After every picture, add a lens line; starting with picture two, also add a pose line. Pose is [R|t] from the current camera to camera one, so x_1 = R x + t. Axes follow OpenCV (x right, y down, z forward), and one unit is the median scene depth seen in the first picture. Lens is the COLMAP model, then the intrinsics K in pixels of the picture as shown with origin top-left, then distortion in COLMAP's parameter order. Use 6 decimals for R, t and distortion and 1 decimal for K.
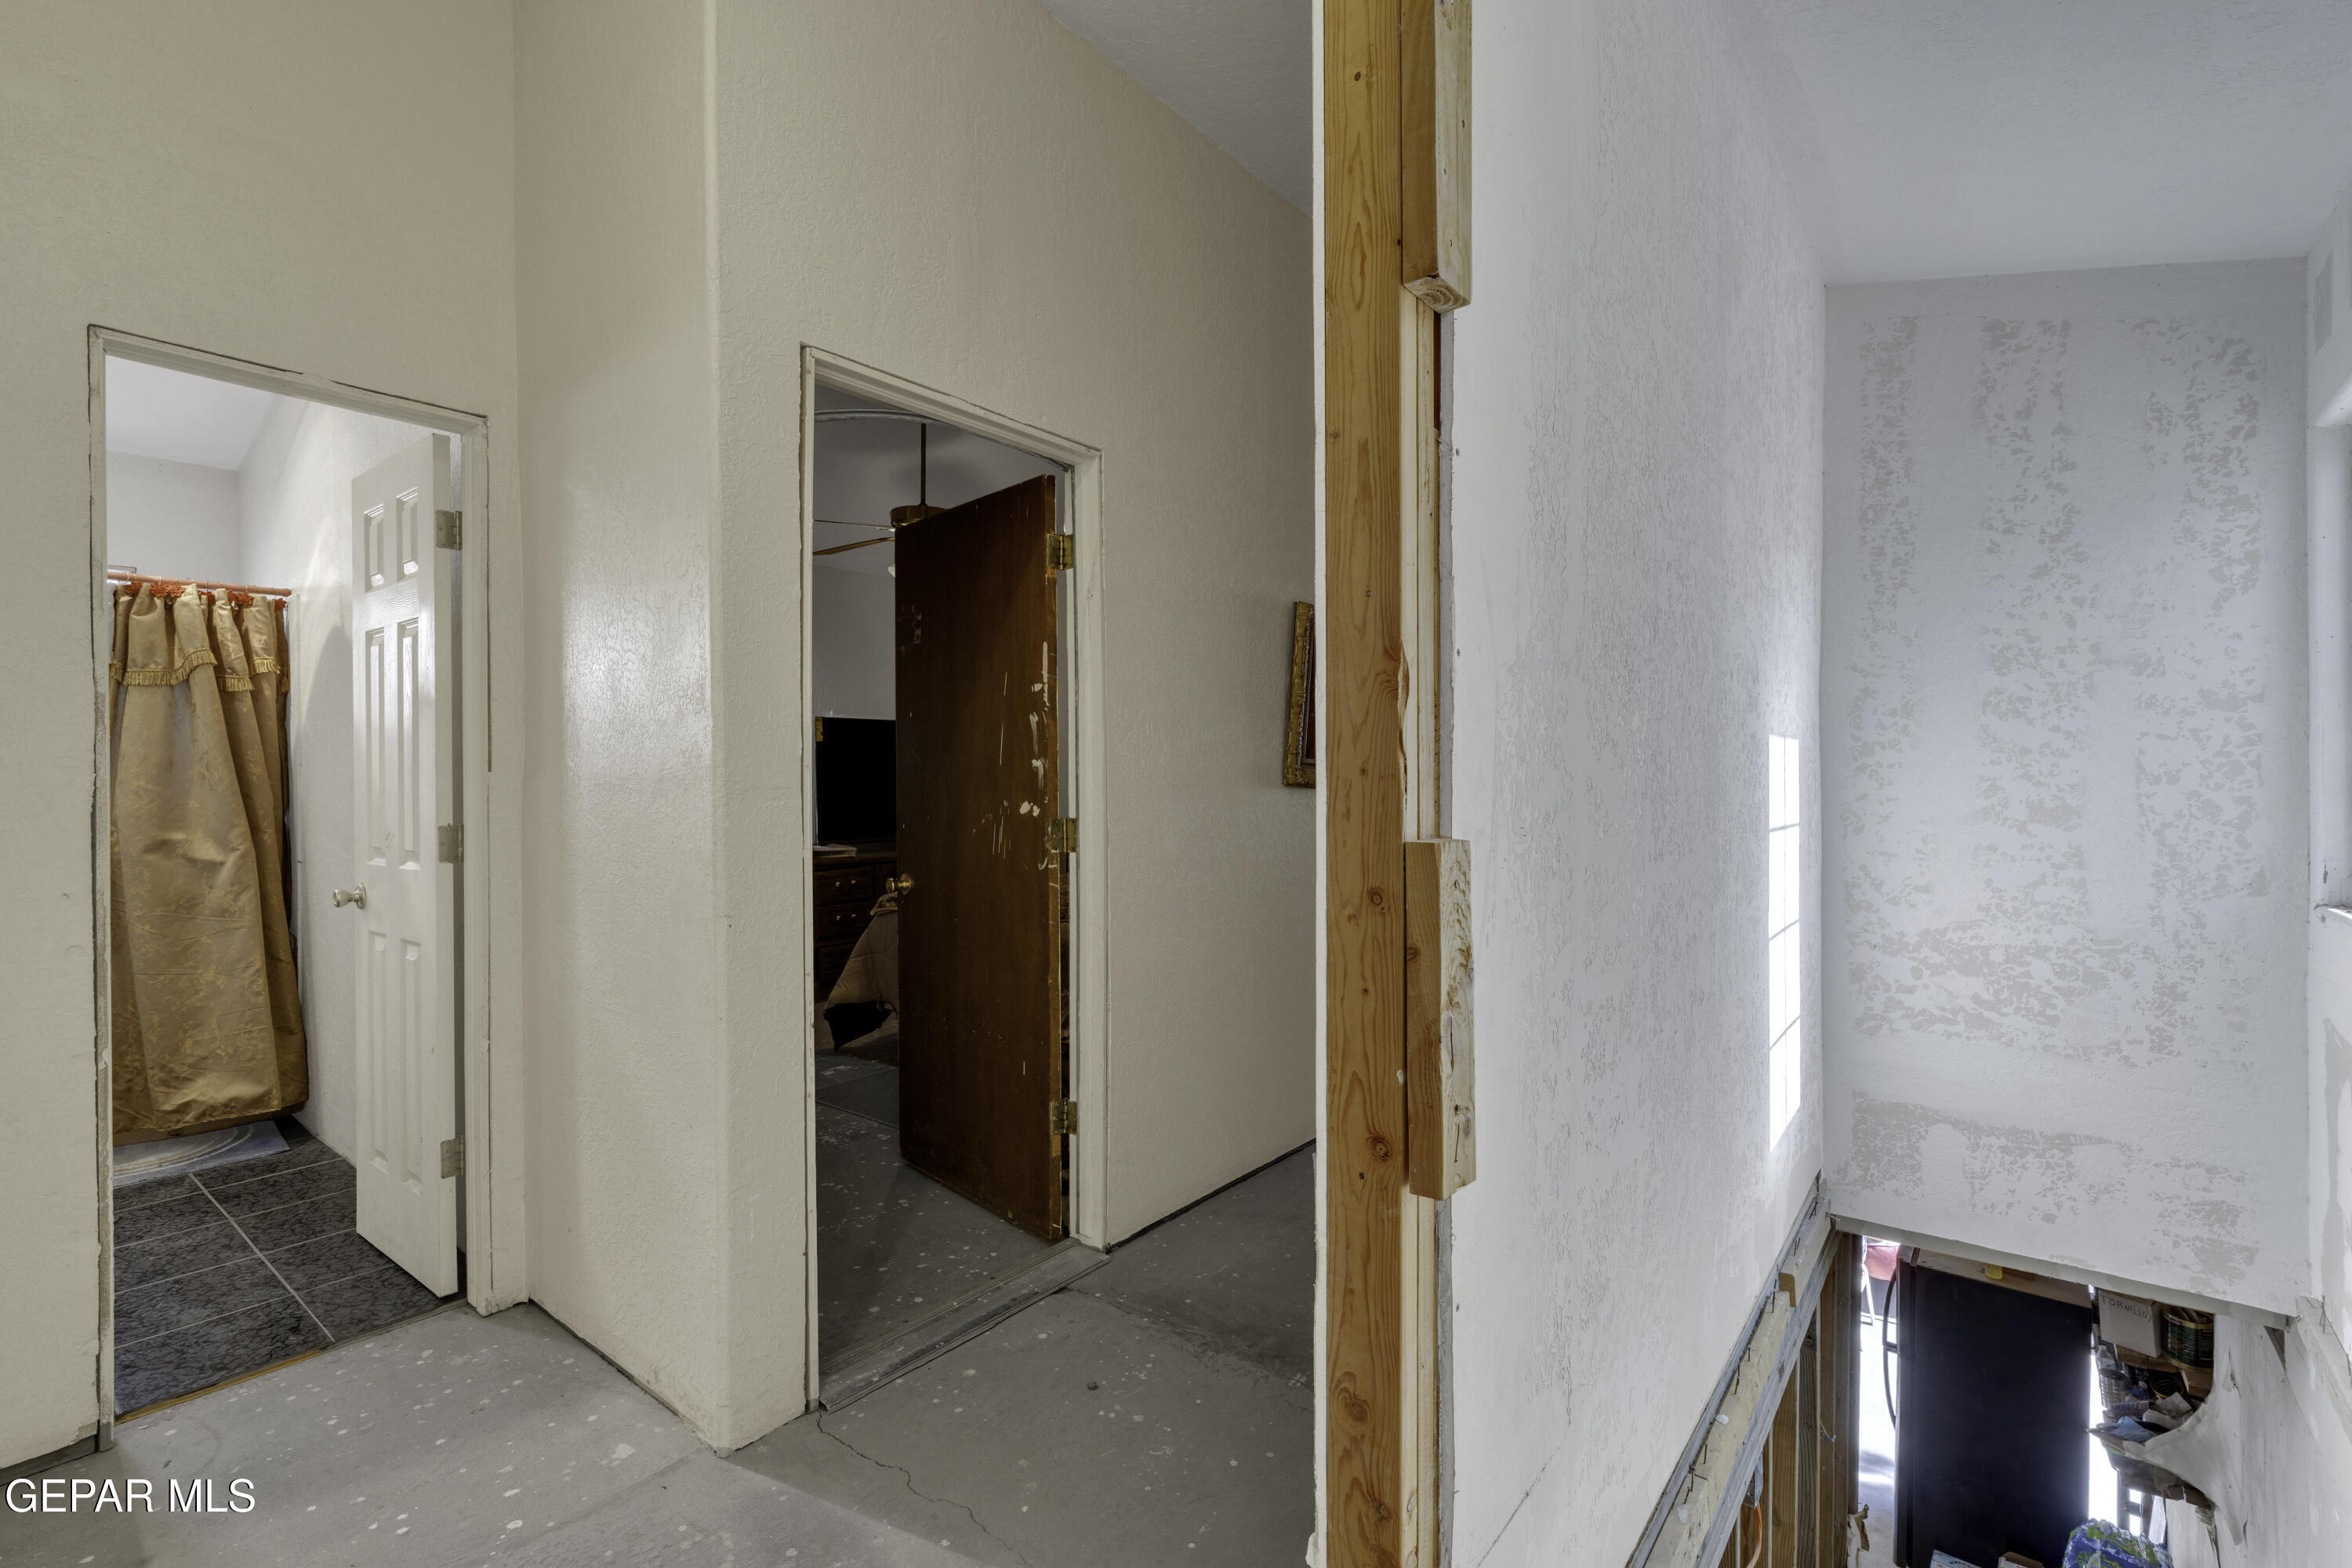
lens RADIAL K [[1051.9, 0, 1175.8], [0, 1051.9, 789.9], [0, 0, 1]] dist [-0.001572, 0.001243]
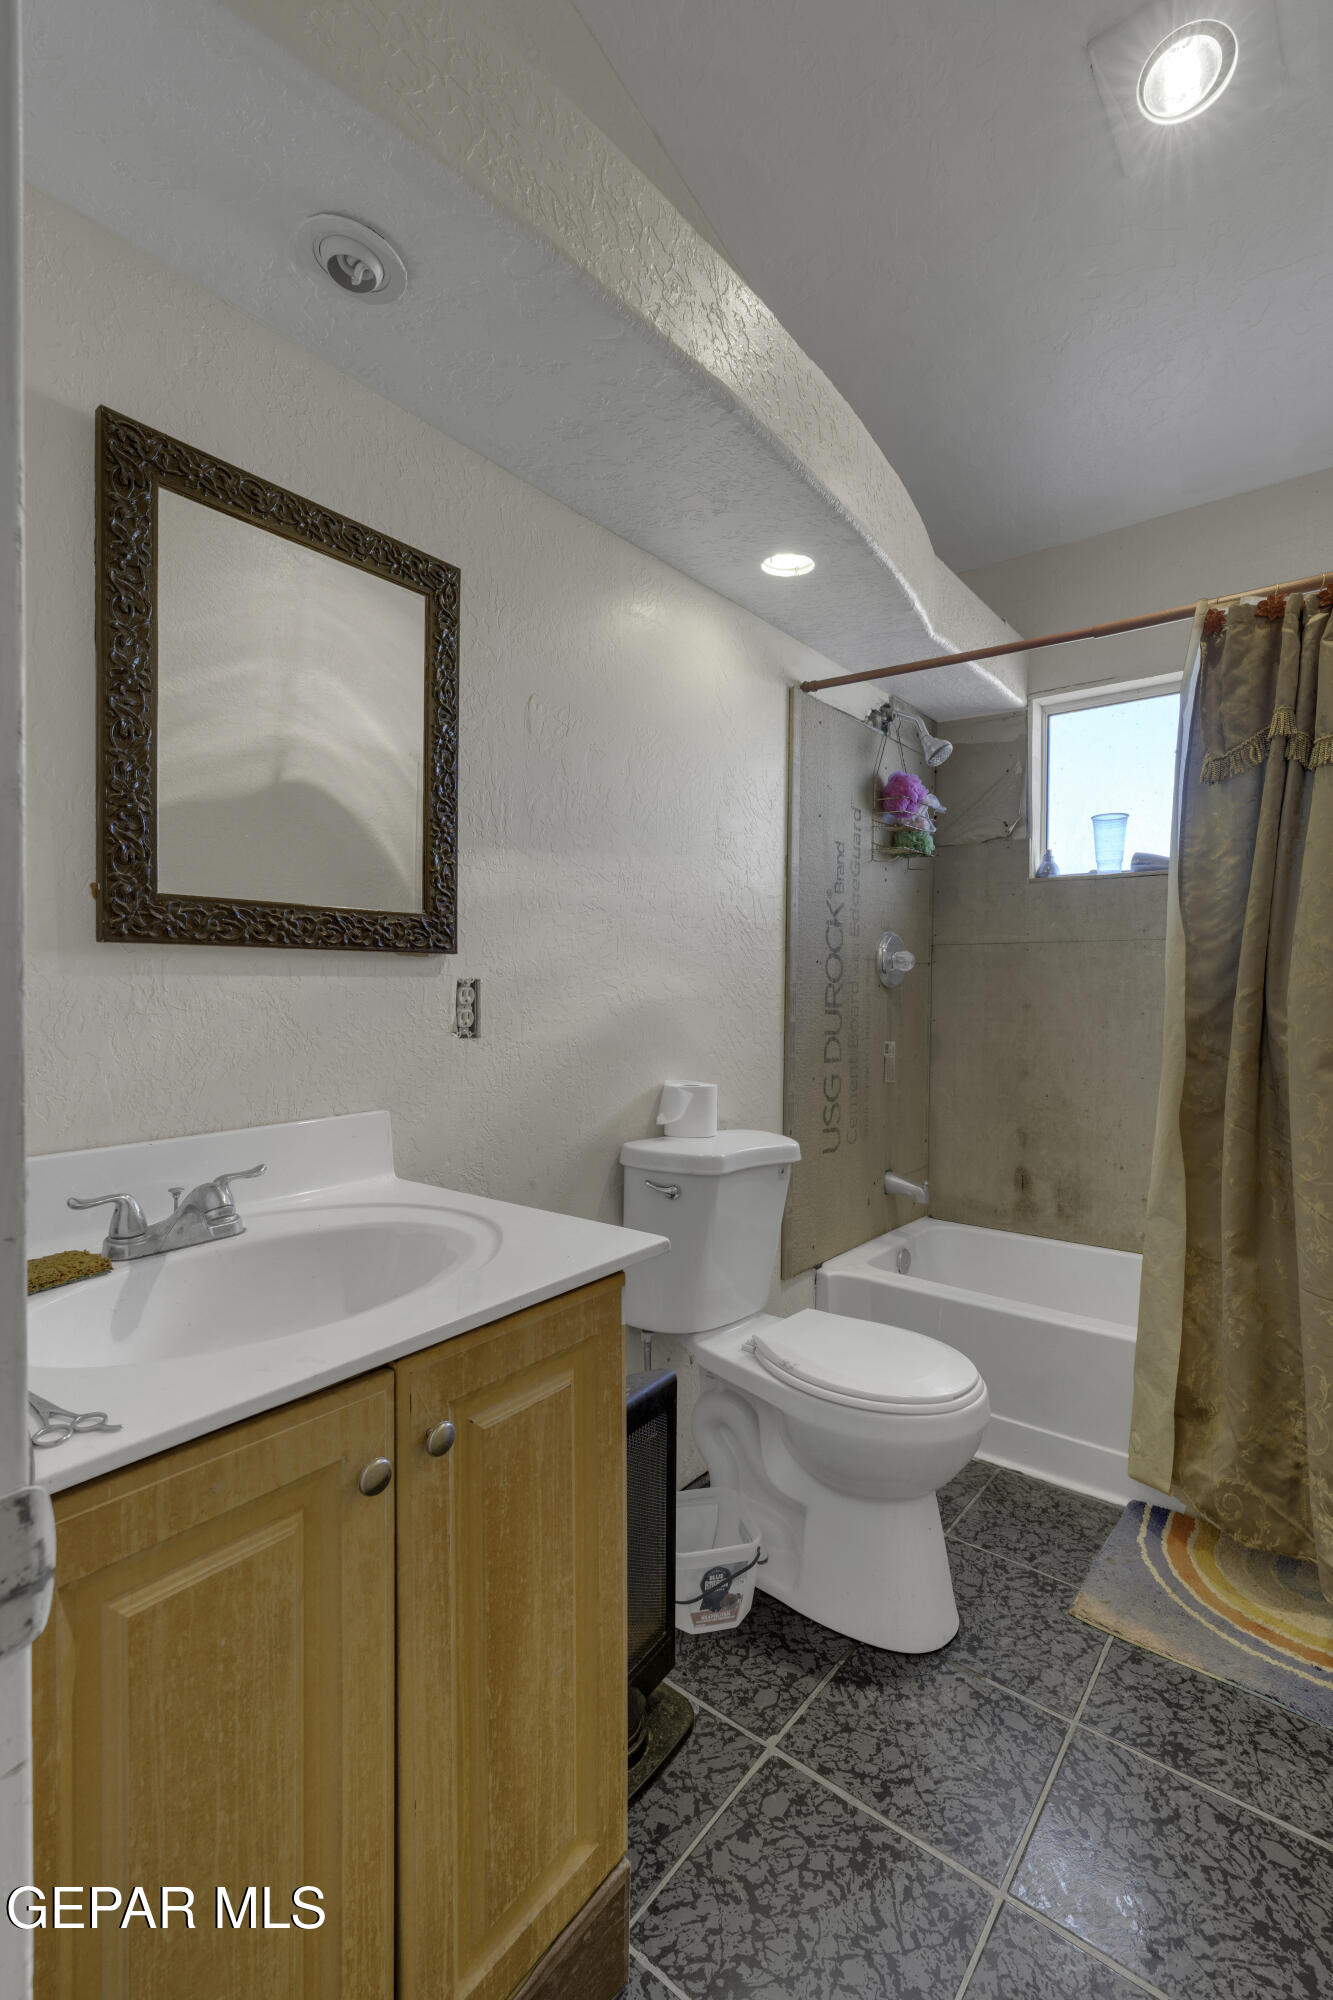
lens RADIAL K [[894.5, 0, 666.5], [0, 894.5, 999.5], [0, 0, 1]] dist [-0.001572, 0.001243]
pose [[0.007818, 0.027518, -0.999591, -0.523424], [-0.006618, 0.999601, 0.027466, 0.013778], [0.999948, 0.006401, 0.007997, 0.658931]]
